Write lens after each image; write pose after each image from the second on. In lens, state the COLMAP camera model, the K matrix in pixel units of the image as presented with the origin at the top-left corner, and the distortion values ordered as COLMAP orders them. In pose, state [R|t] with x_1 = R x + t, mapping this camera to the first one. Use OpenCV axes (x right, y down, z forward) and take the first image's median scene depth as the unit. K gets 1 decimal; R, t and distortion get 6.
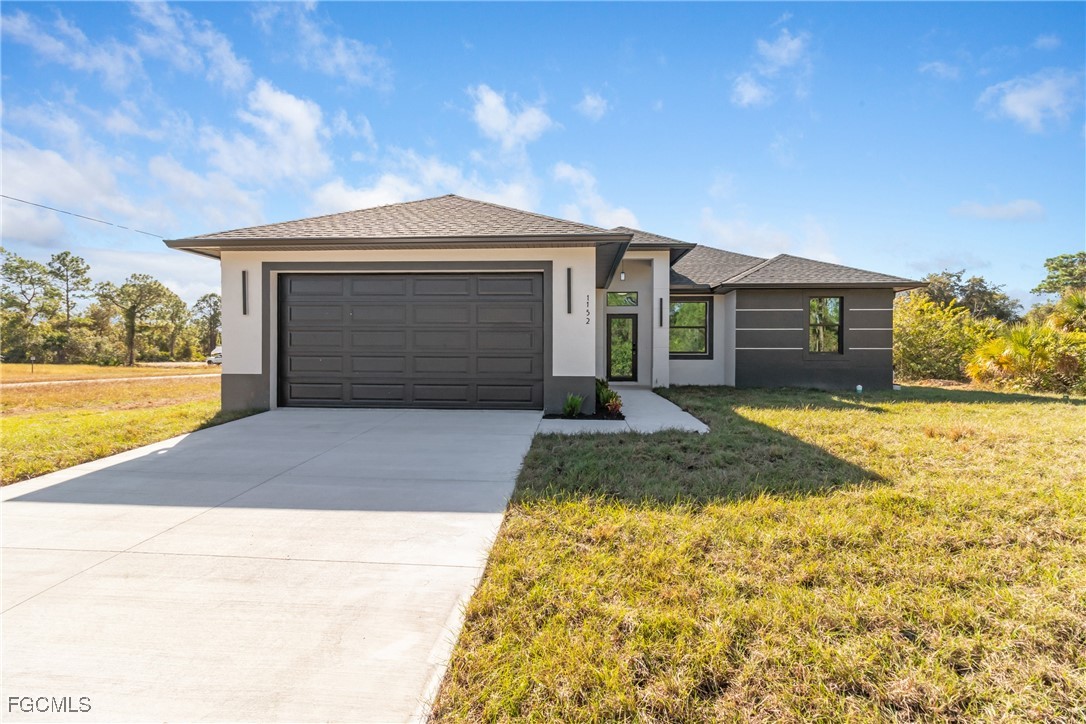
lens RADIAL K [[509.0, 0, 548.4], [0, 509.0, 359.4], [0, 0, 1]] dist [0.001711, -0.000316]
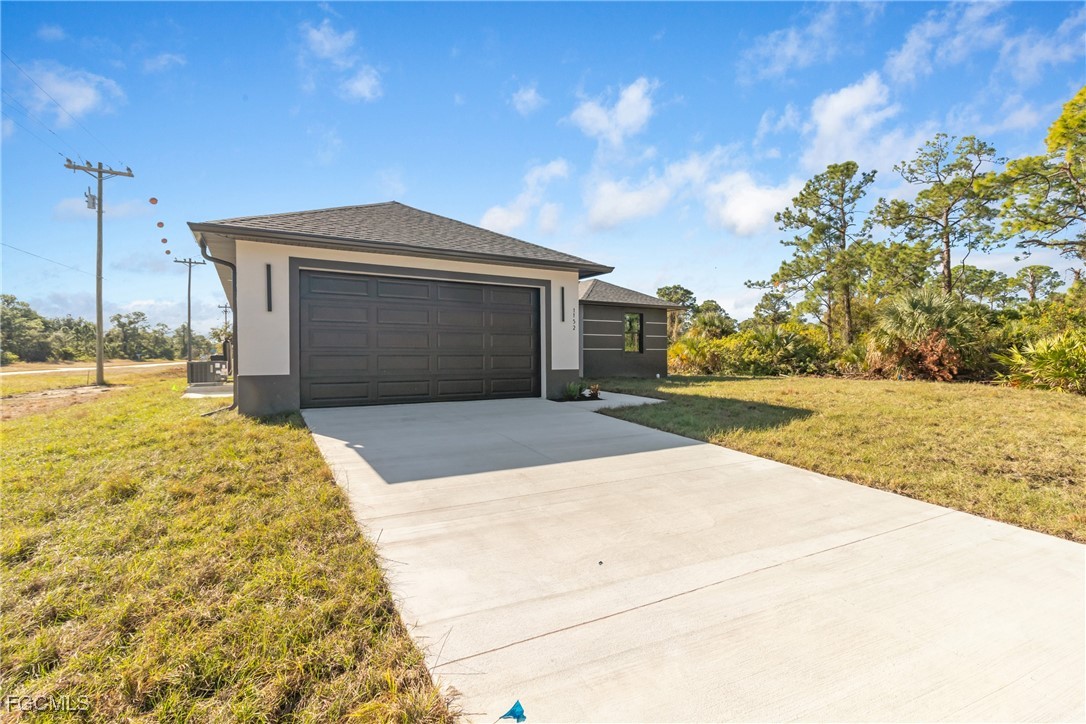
lens RADIAL K [[509.0, 0, 540.2], [0, 509.0, 358.9], [0, 0, 1]] dist [0.001711, -0.000316]
pose [[0.827931, -0.009873, 0.560743, -0.696718], [0.013475, 0.999907, -0.002291, 0.007003], [-0.560668, 0.009453, 0.827987, -0.046847]]
